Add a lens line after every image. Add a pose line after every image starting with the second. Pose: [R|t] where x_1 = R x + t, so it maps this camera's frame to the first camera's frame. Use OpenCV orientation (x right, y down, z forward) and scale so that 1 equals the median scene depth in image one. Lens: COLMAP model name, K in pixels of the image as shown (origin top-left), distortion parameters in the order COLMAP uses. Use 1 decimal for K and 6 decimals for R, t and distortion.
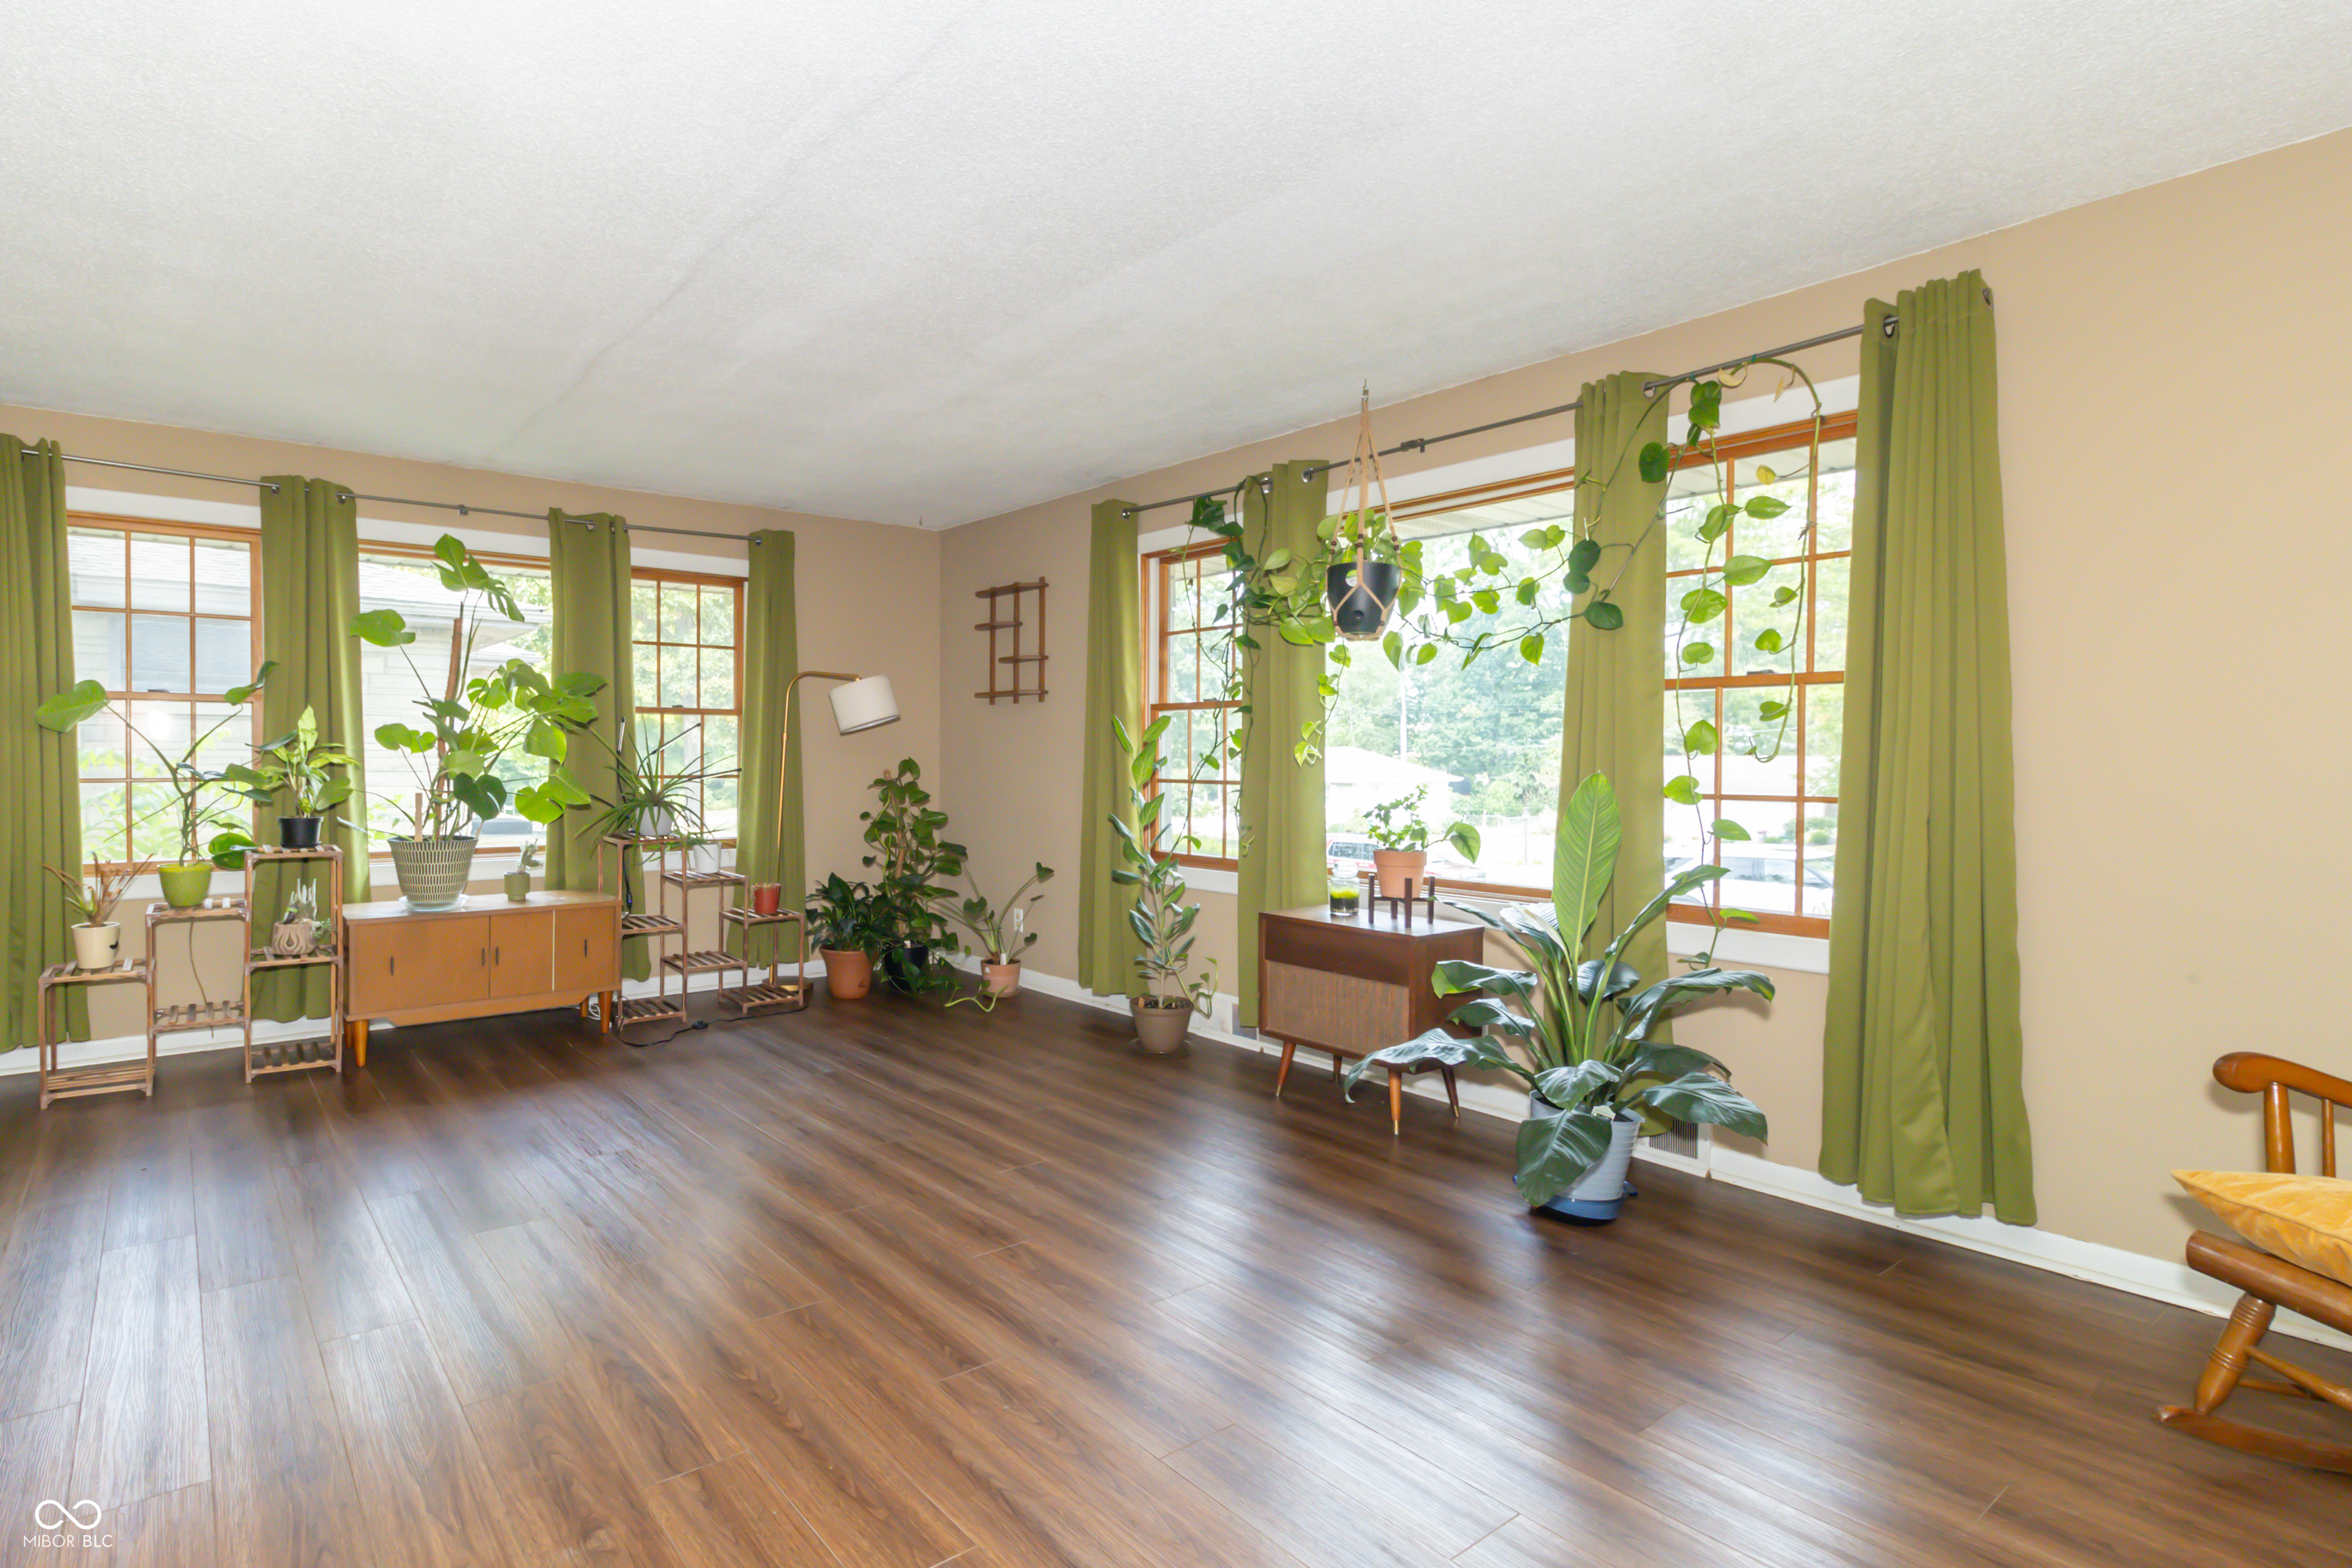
lens RADIAL K [[1174.0, 0, 1008.6], [0, 1174.0, 770.2], [0, 0, 1]] dist [-0.000469, 0.000131]
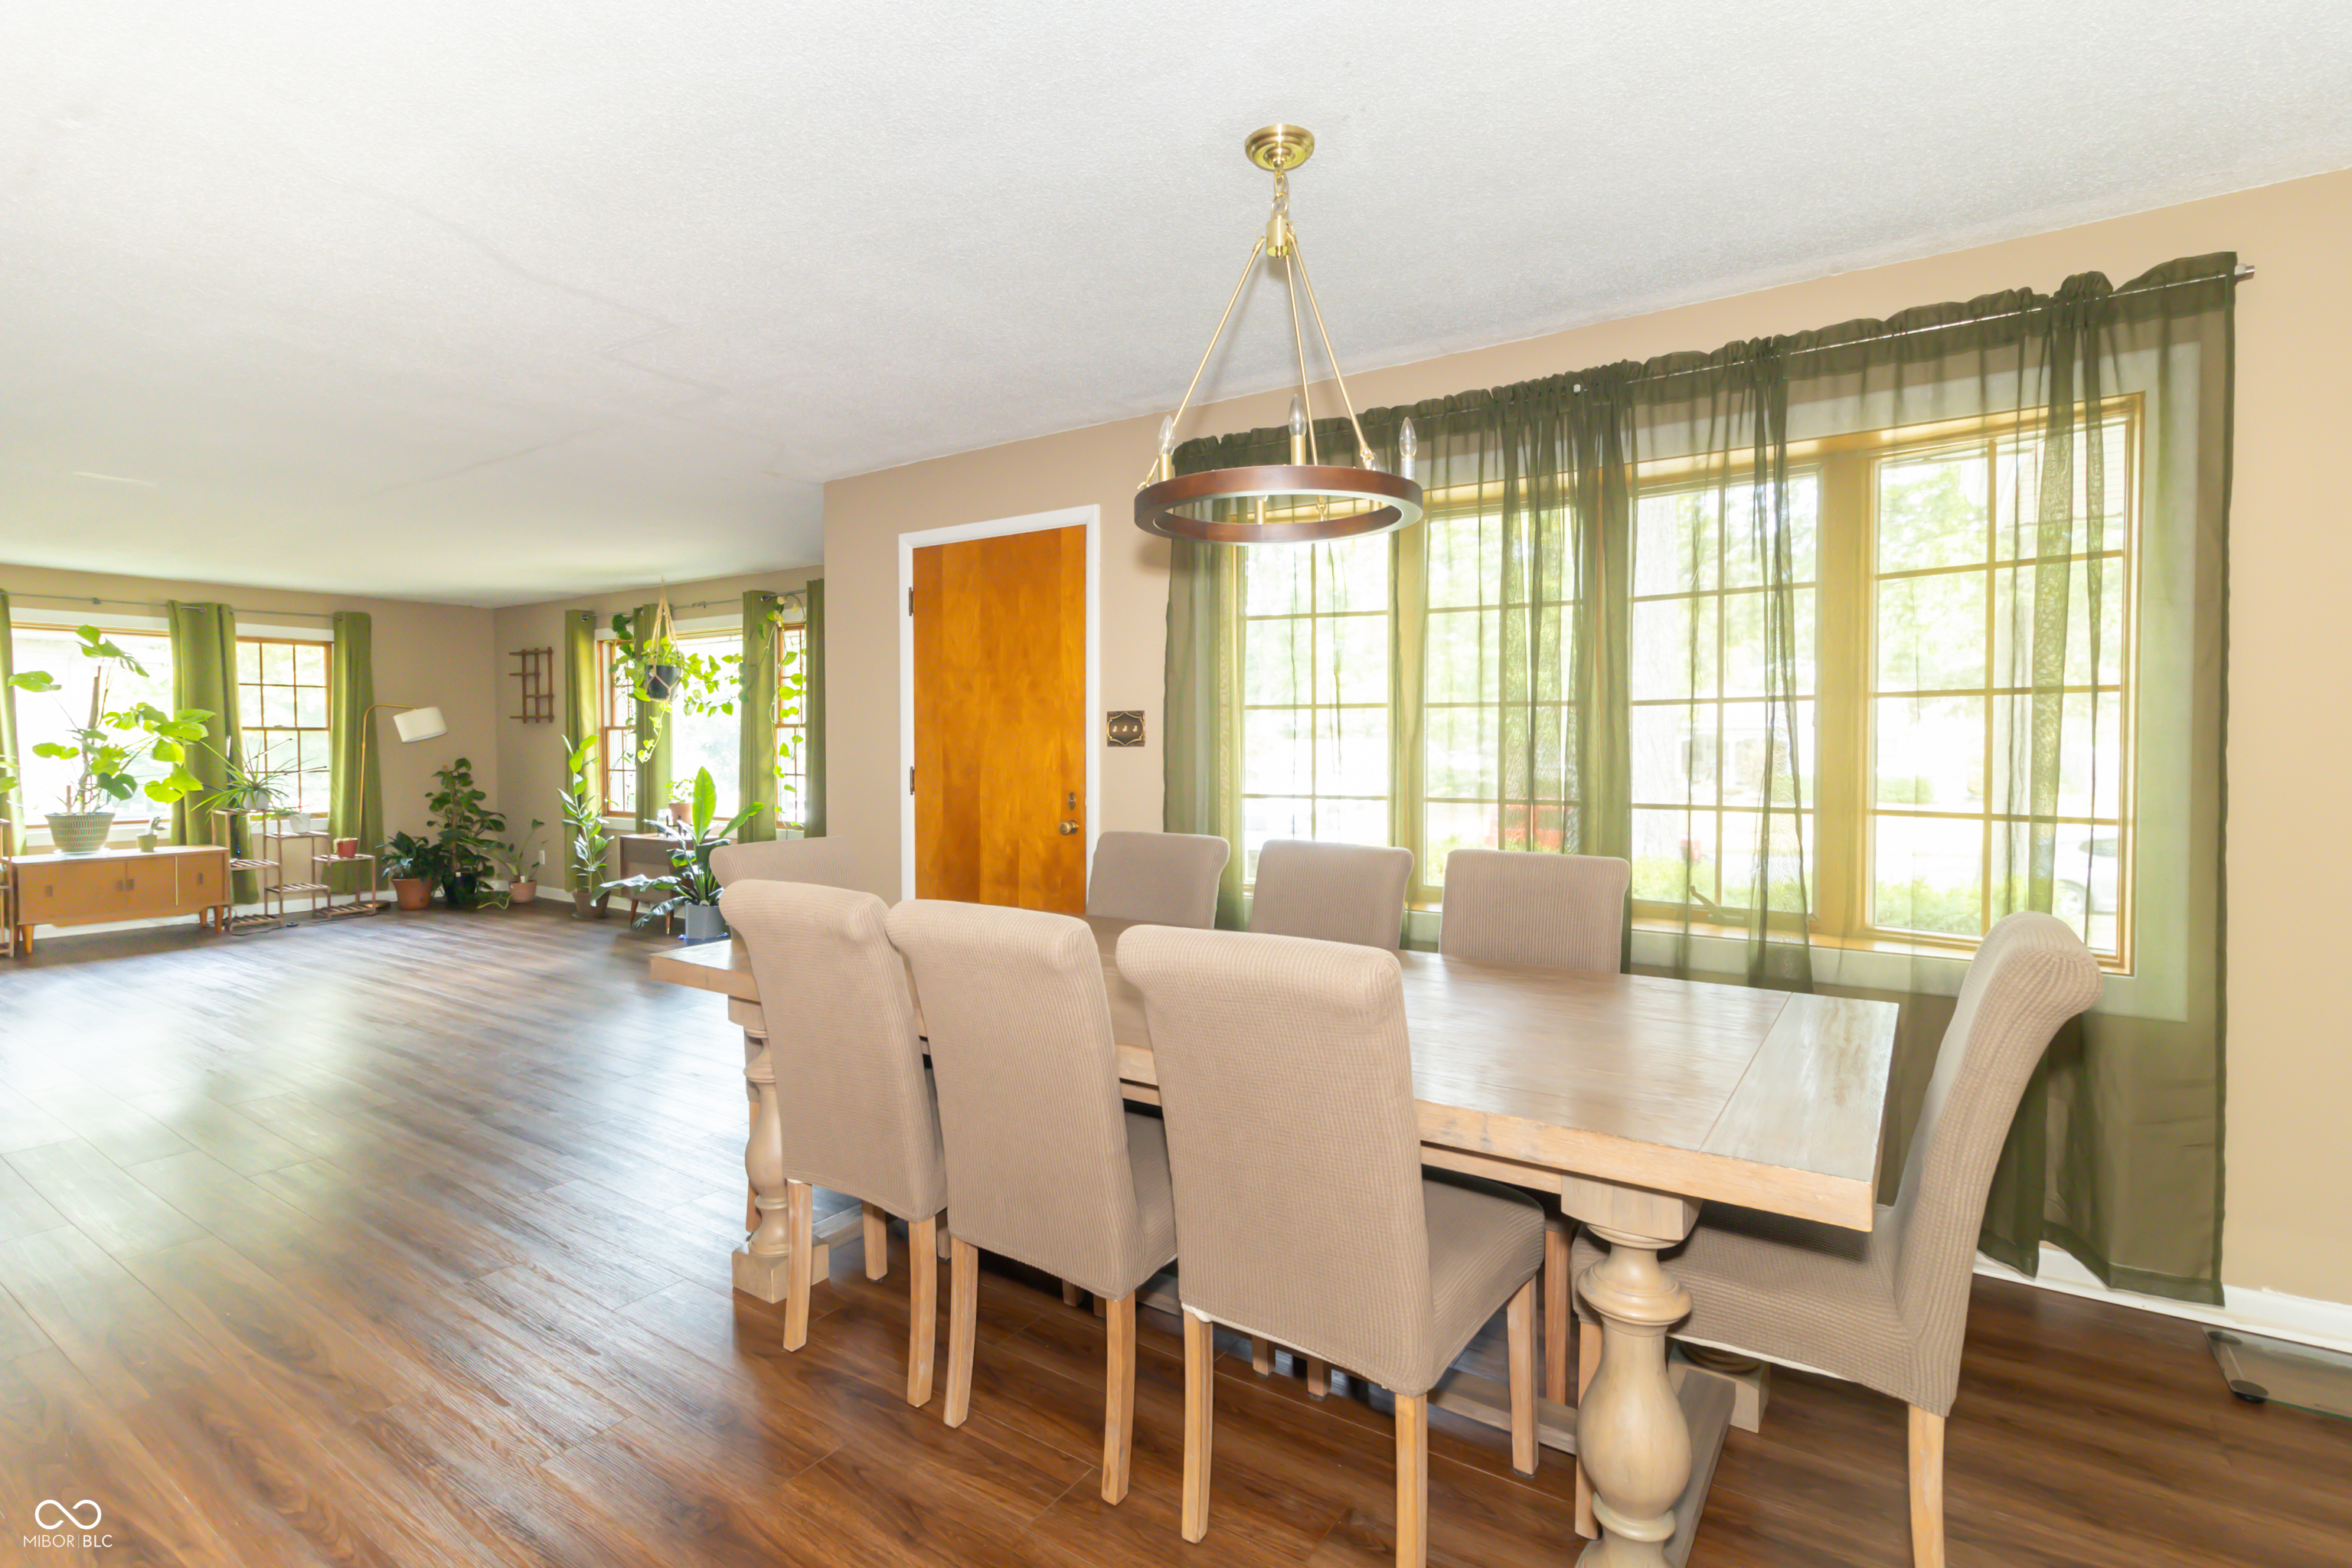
lens RADIAL K [[1100.0, 0, 1179.9], [0, 1100.0, 772.0], [0, 0, 1]] dist [0.003537, 0.000836]
pose [[0.937438, -0.015085, 0.347824, 0.389368], [0.009178, 0.999784, 0.018623, -0.012519], [-0.348030, -0.014265, 0.937375, -0.924643]]
